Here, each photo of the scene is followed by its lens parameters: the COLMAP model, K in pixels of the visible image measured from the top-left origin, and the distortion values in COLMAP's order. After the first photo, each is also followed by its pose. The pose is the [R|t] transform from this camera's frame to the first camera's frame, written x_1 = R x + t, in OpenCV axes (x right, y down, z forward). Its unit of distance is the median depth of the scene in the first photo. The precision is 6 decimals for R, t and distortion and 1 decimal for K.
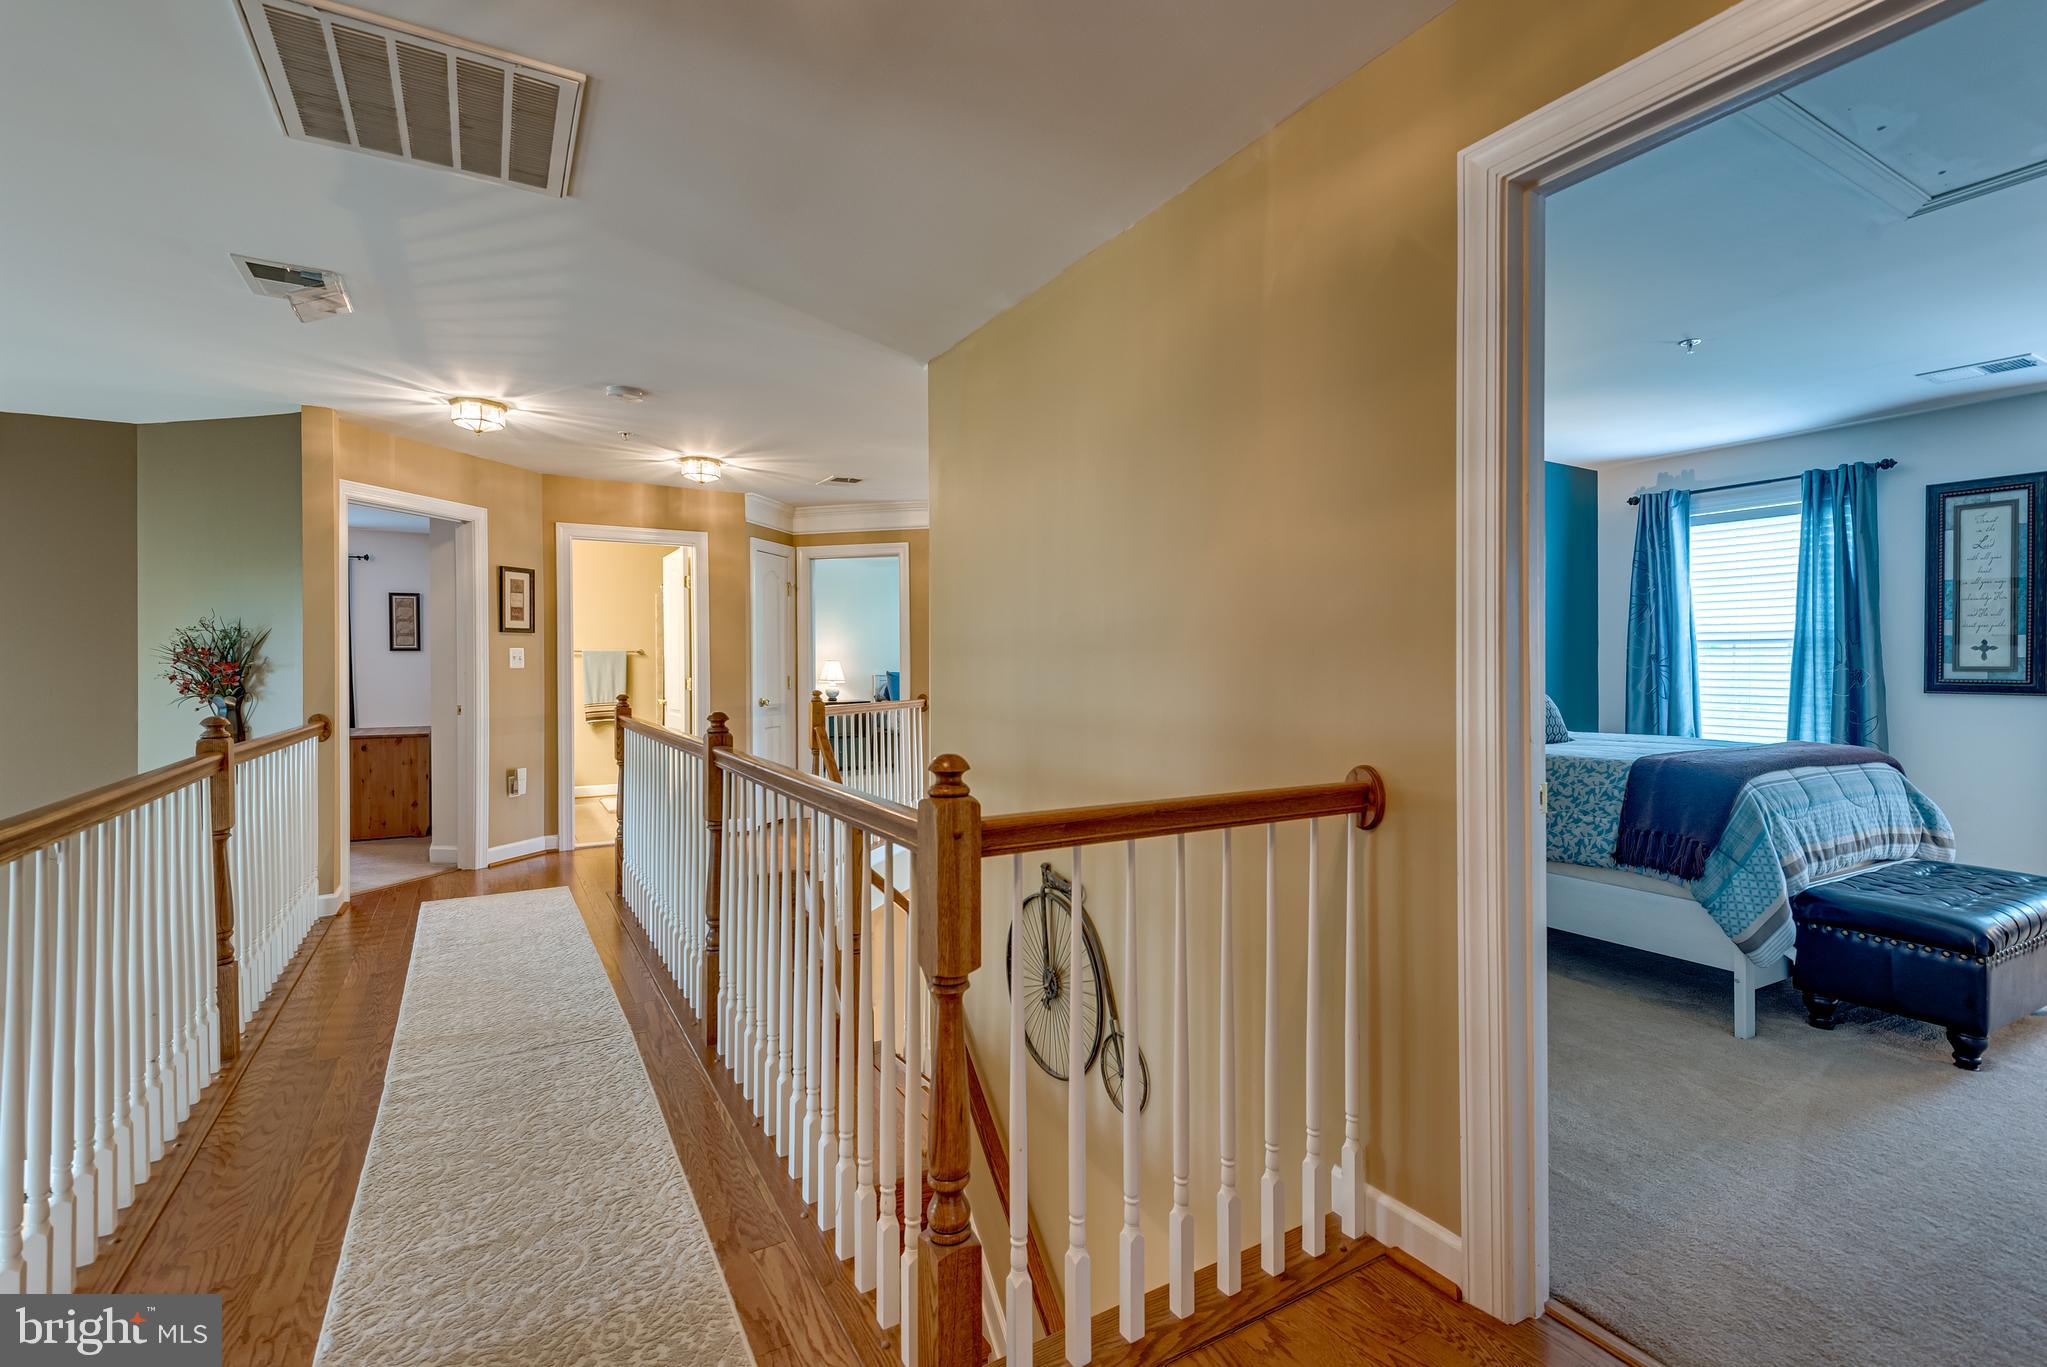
lens RADIAL K [[923.0, 0, 1022.6], [0, 923.0, 674.2], [0, 0, 1]] dist [0.002342, 0.000031]
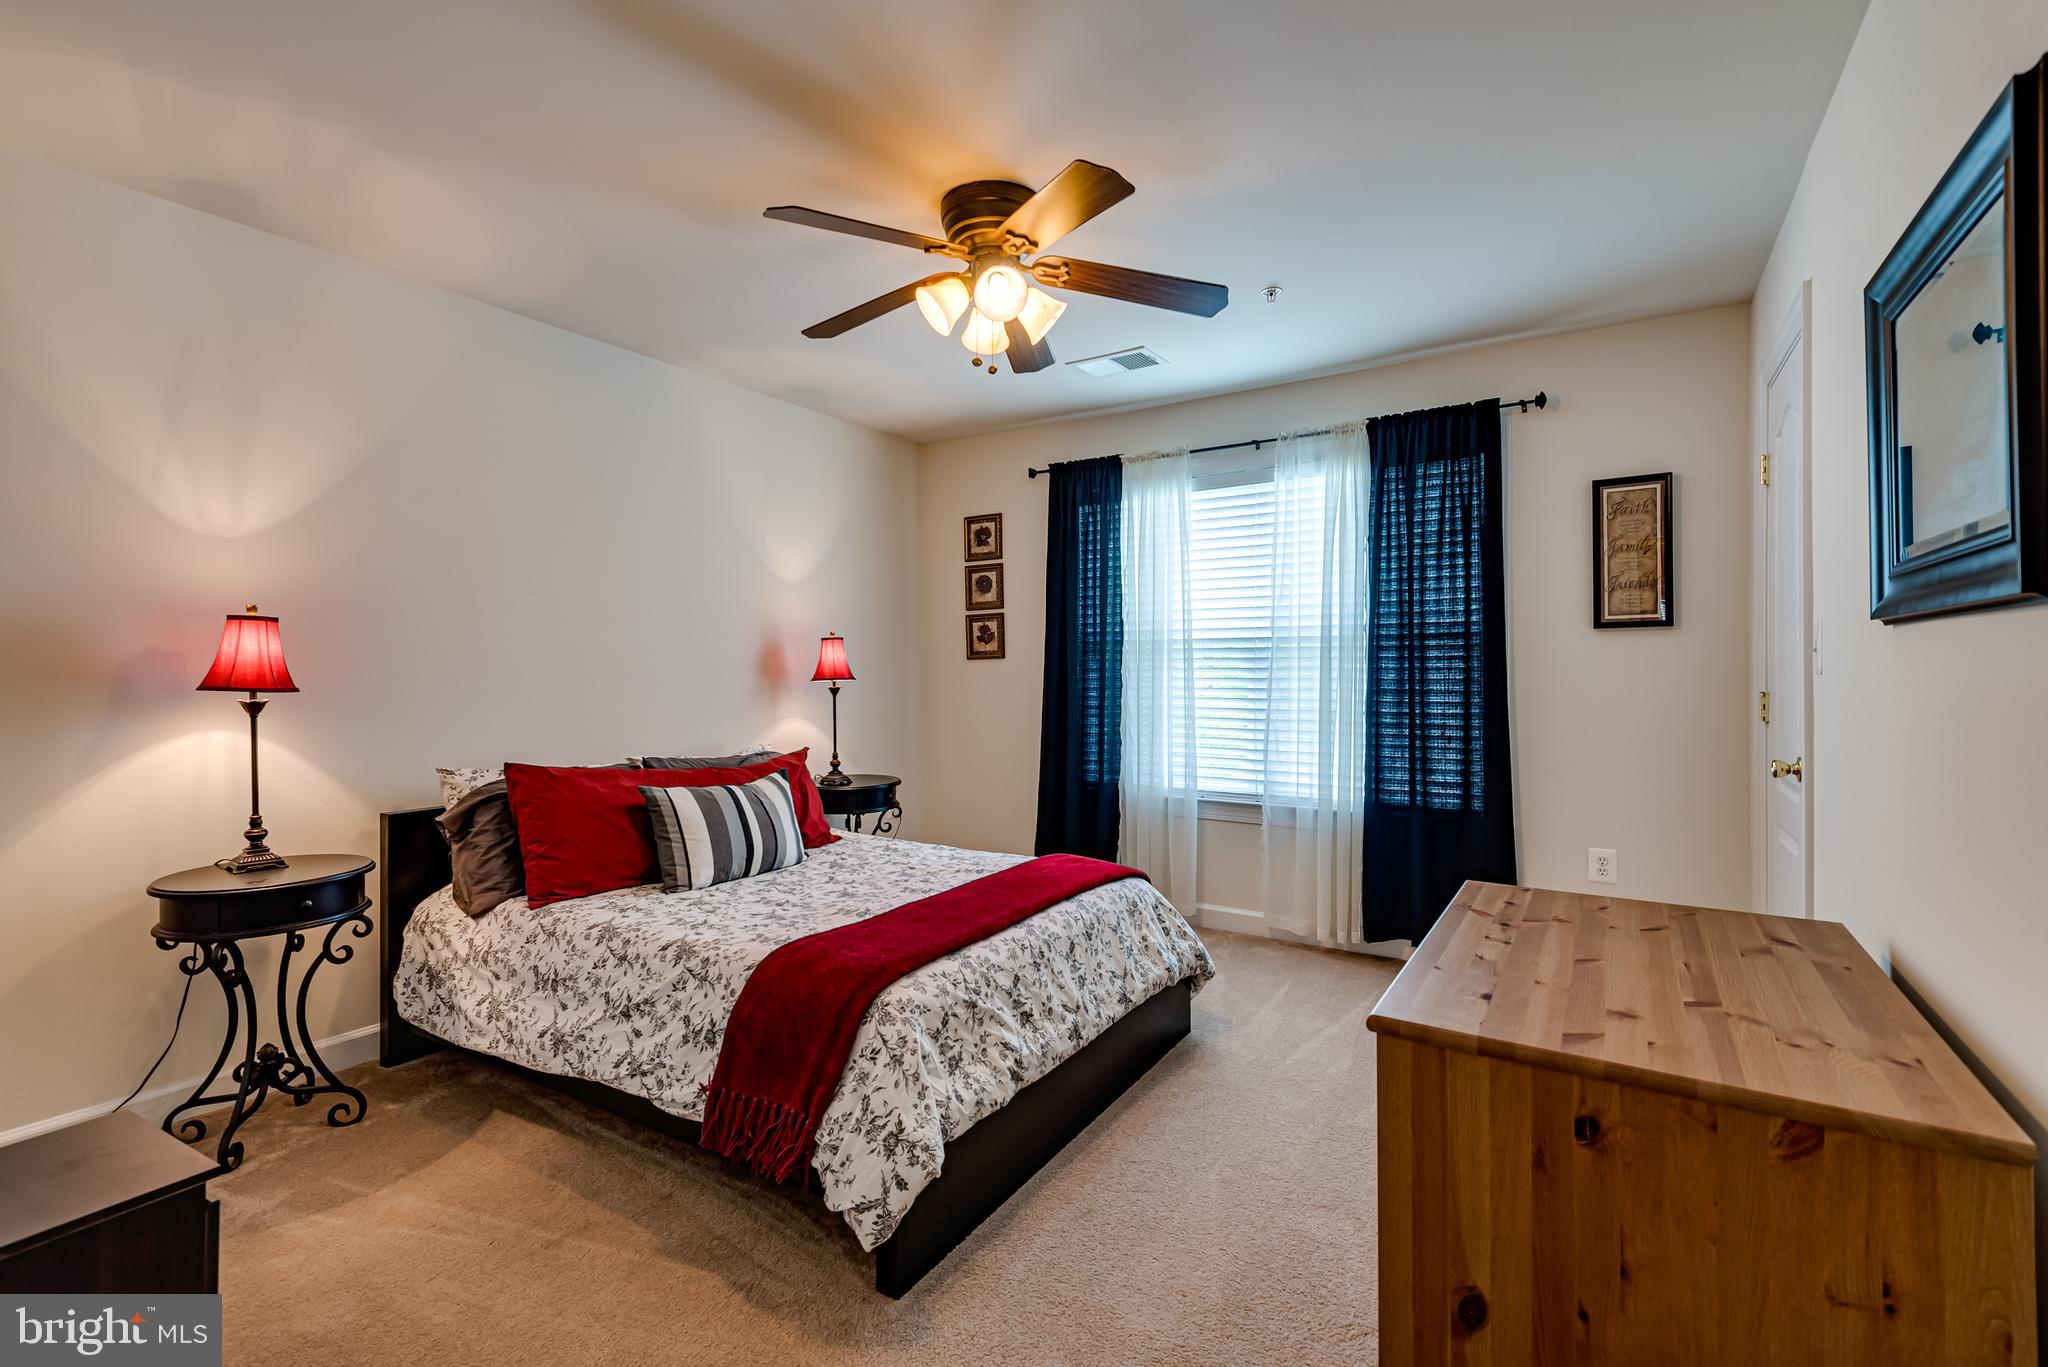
lens RADIAL K [[923.4, 0, 1023.7], [0, 923.4, 672.1], [0, 0, 1]] dist [0.002342, 0.000031]
pose [[0.453965, 0.004600, -0.891008, -0.443025], [-0.005097, 0.999984, 0.002566, -0.006303], [0.891005, 0.003376, 0.453981, 0.602859]]
